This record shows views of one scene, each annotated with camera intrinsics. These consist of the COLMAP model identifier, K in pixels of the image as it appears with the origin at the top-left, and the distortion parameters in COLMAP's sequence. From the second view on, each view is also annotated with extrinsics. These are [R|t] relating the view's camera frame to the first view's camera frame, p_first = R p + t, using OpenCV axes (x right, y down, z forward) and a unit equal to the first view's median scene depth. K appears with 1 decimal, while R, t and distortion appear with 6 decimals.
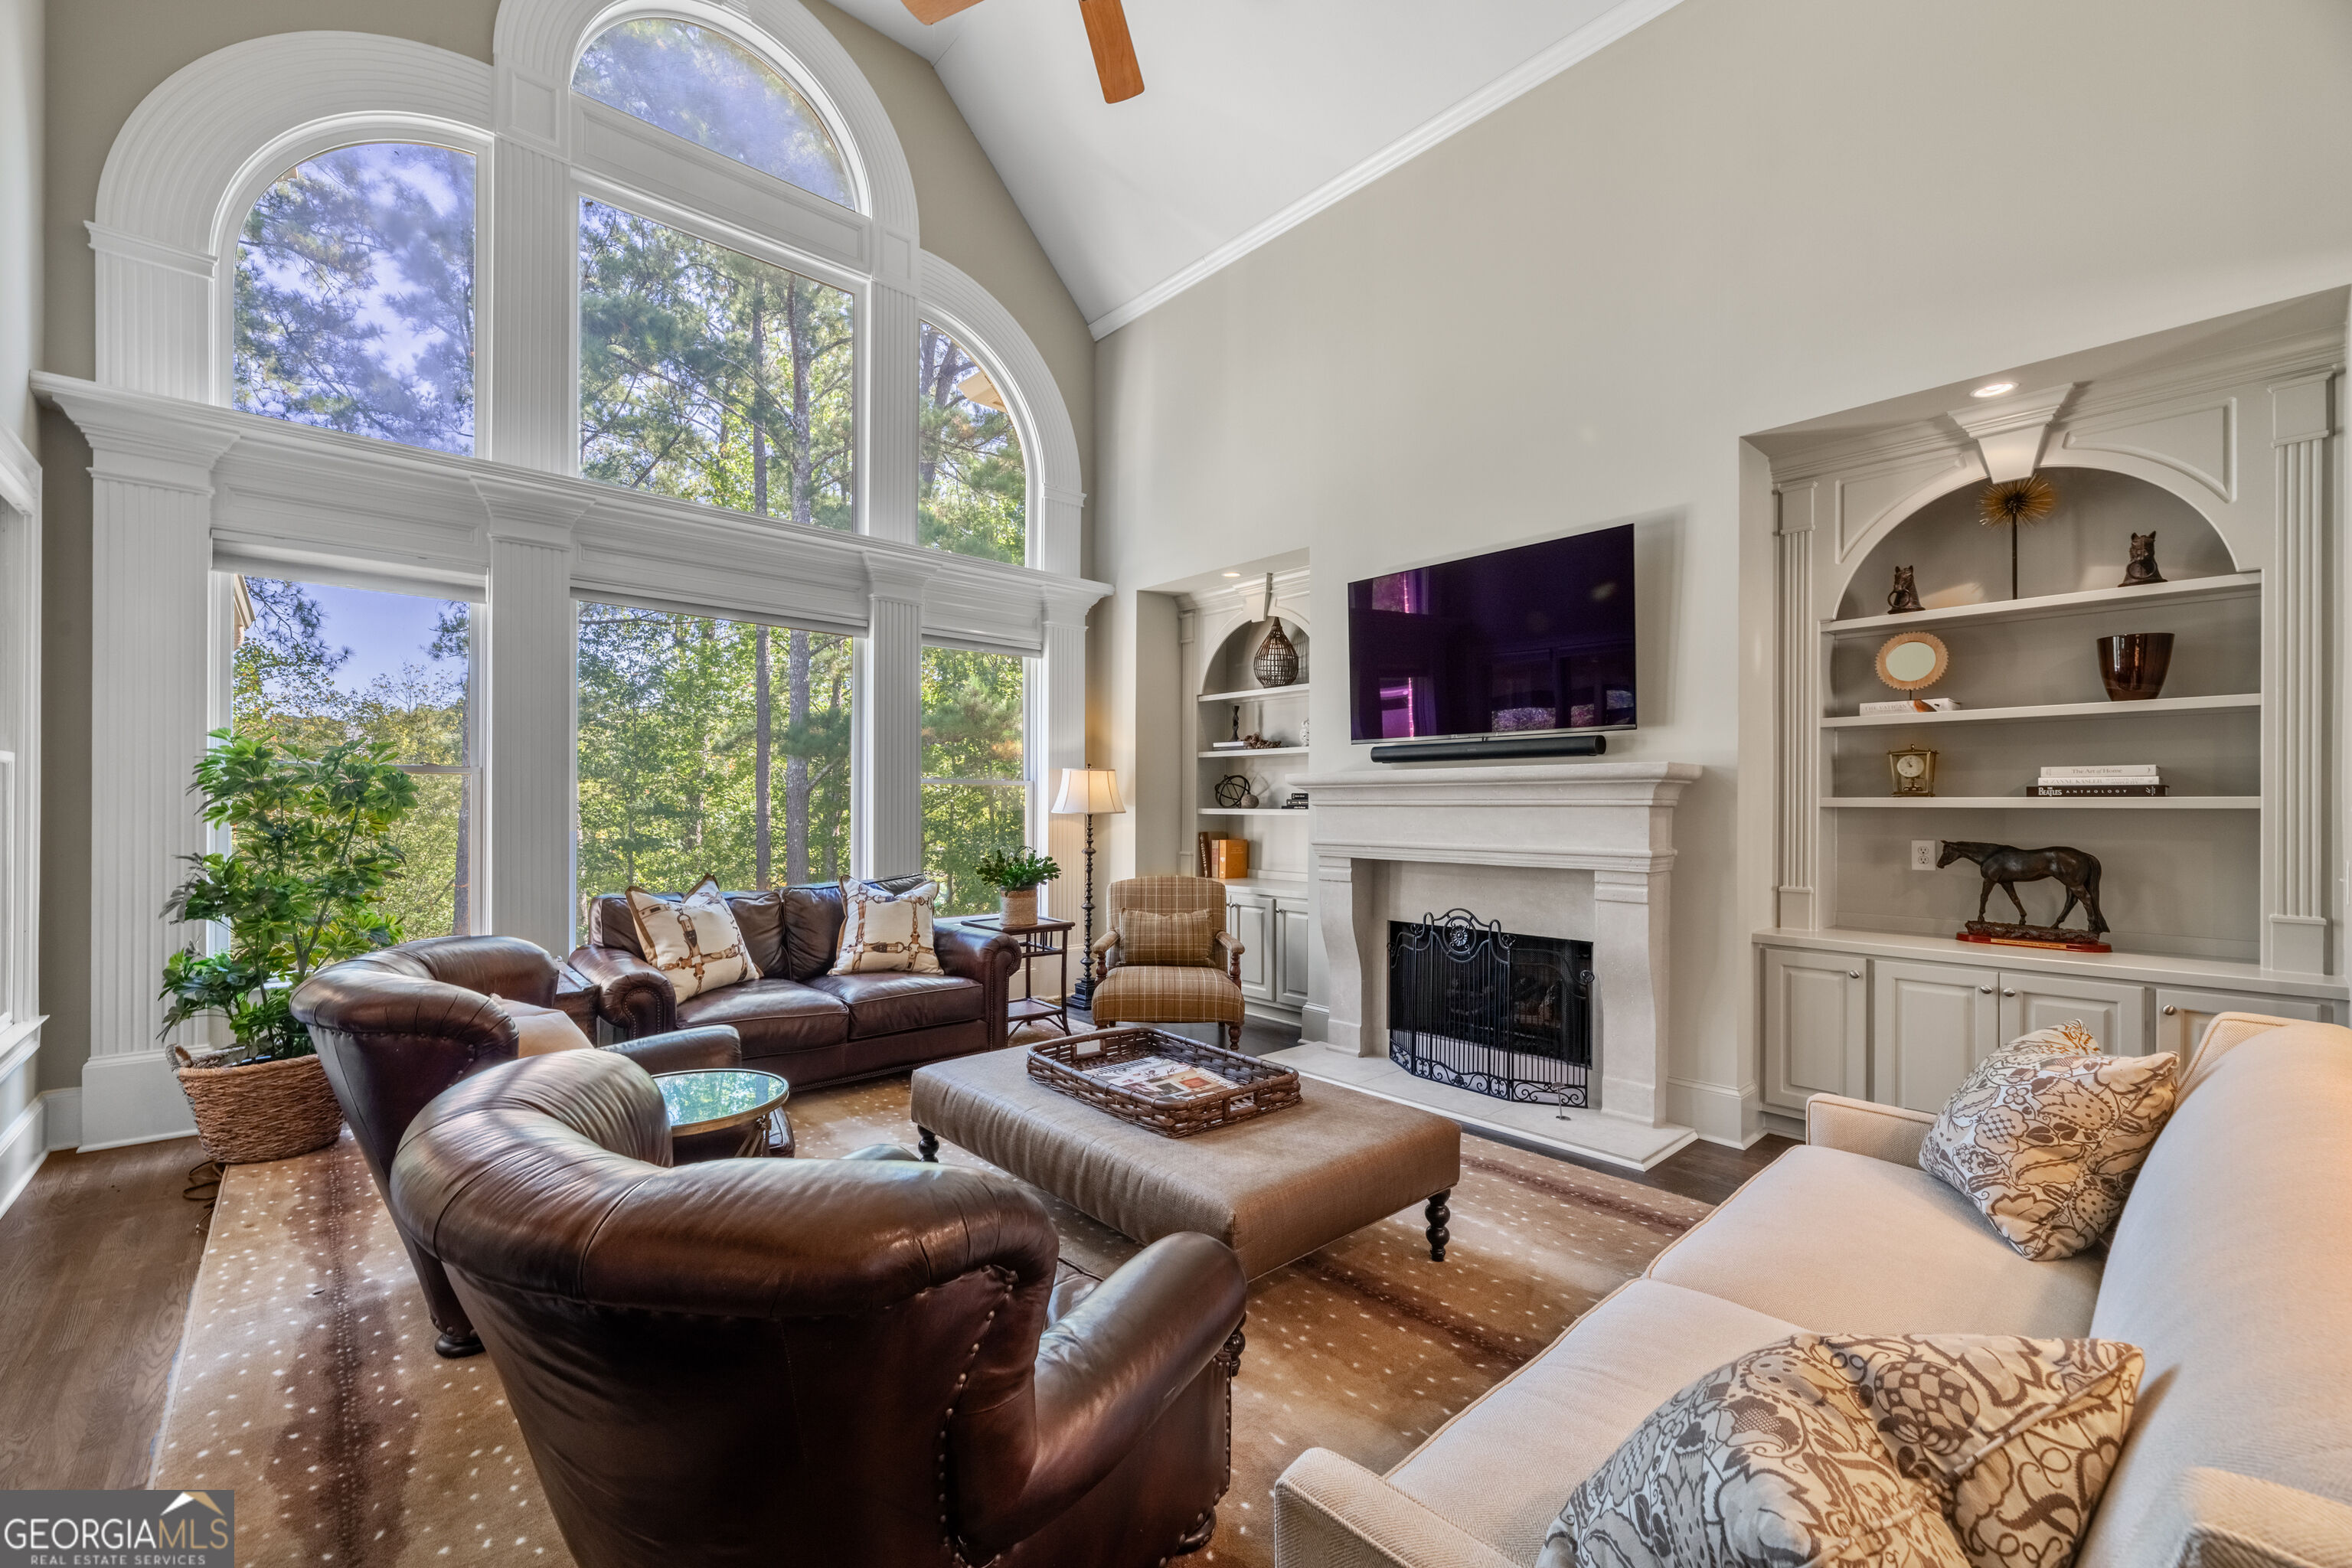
lens RADIAL K [[962.2, 0, 1185.3], [0, 962.2, 795.5], [0, 0, 1]] dist [-0.002640, -0.001060]
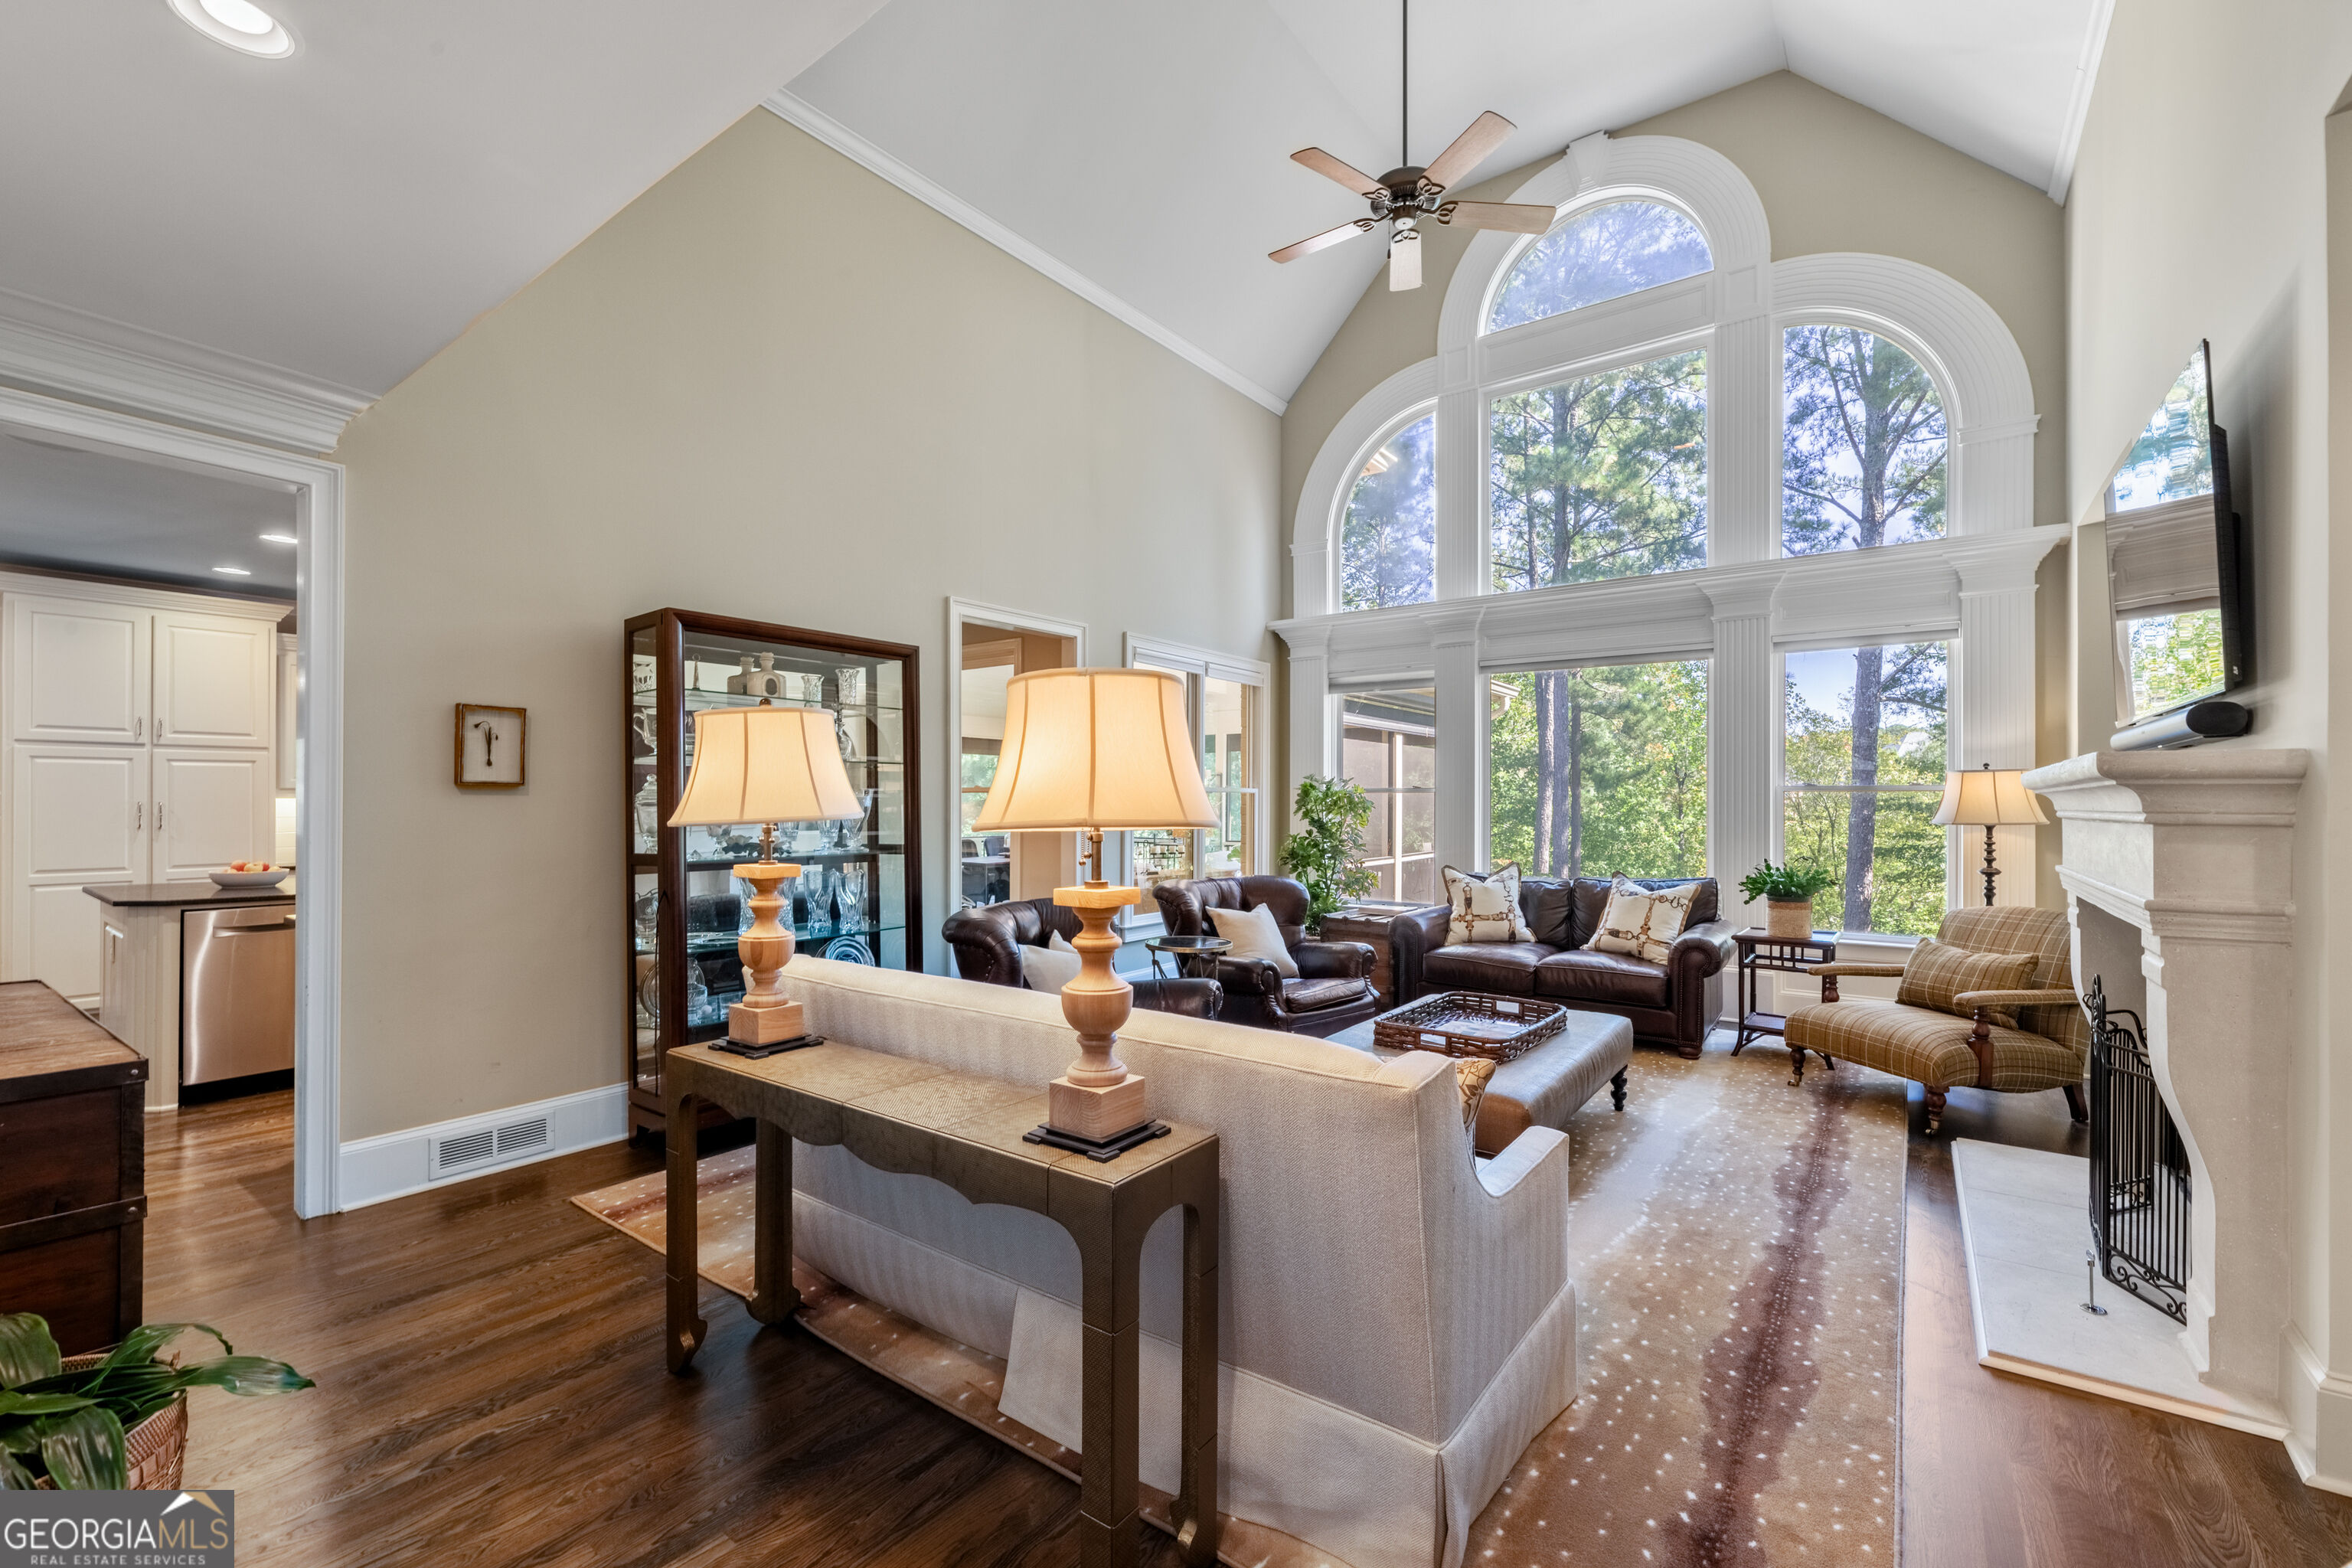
lens RADIAL K [[977.0, 0, 1174.6], [0, 977.0, 801.2], [0, 0, 1]] dist [-0.011974, -0.000085]
pose [[0.194029, -0.006019, -0.980977, 0.827199], [0.006618, 0.999966, -0.004826, -0.003016], [0.980973, -0.005556, 0.194062, 0.253303]]
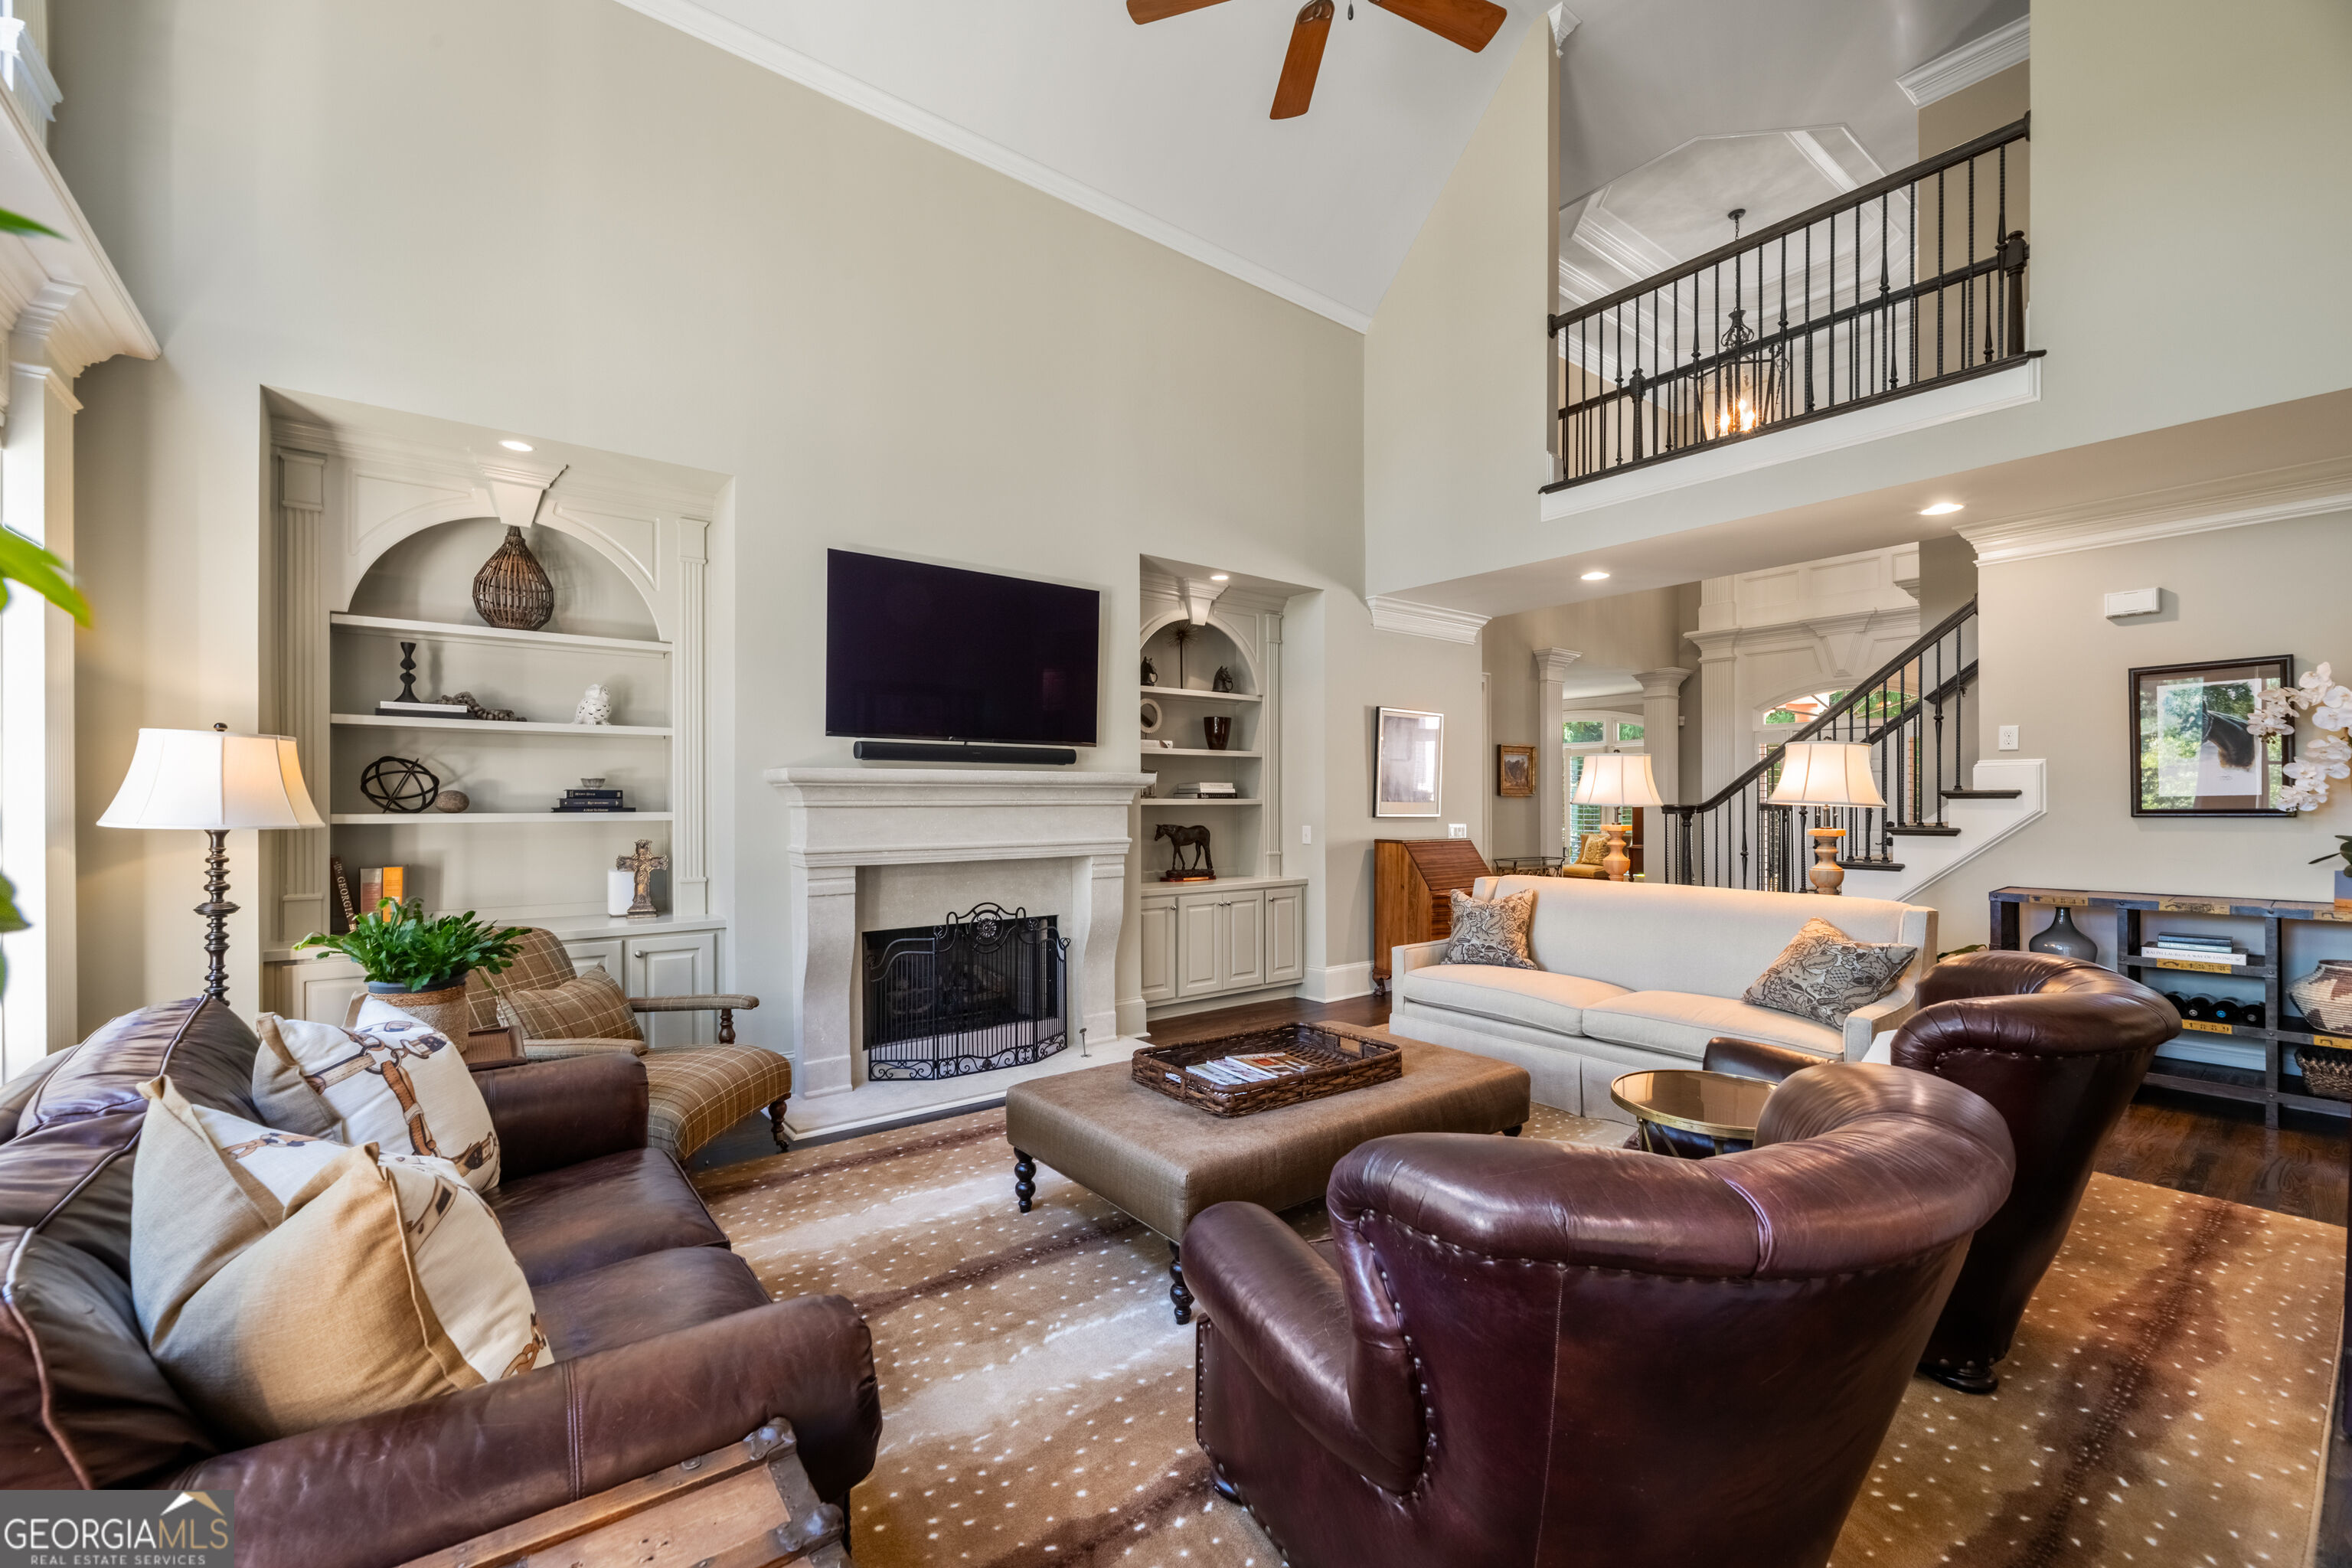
lens RADIAL K [[964.4, 0, 1166.1], [0, 964.4, 781.6], [0, 0, 1]] dist [-0.000685, 0.000474]
pose [[0.082231, 0.015485, 0.996493, -0.777642], [-0.008947, 0.999850, -0.014799, -0.002660], [-0.996573, -0.007698, 0.082357, 0.727897]]
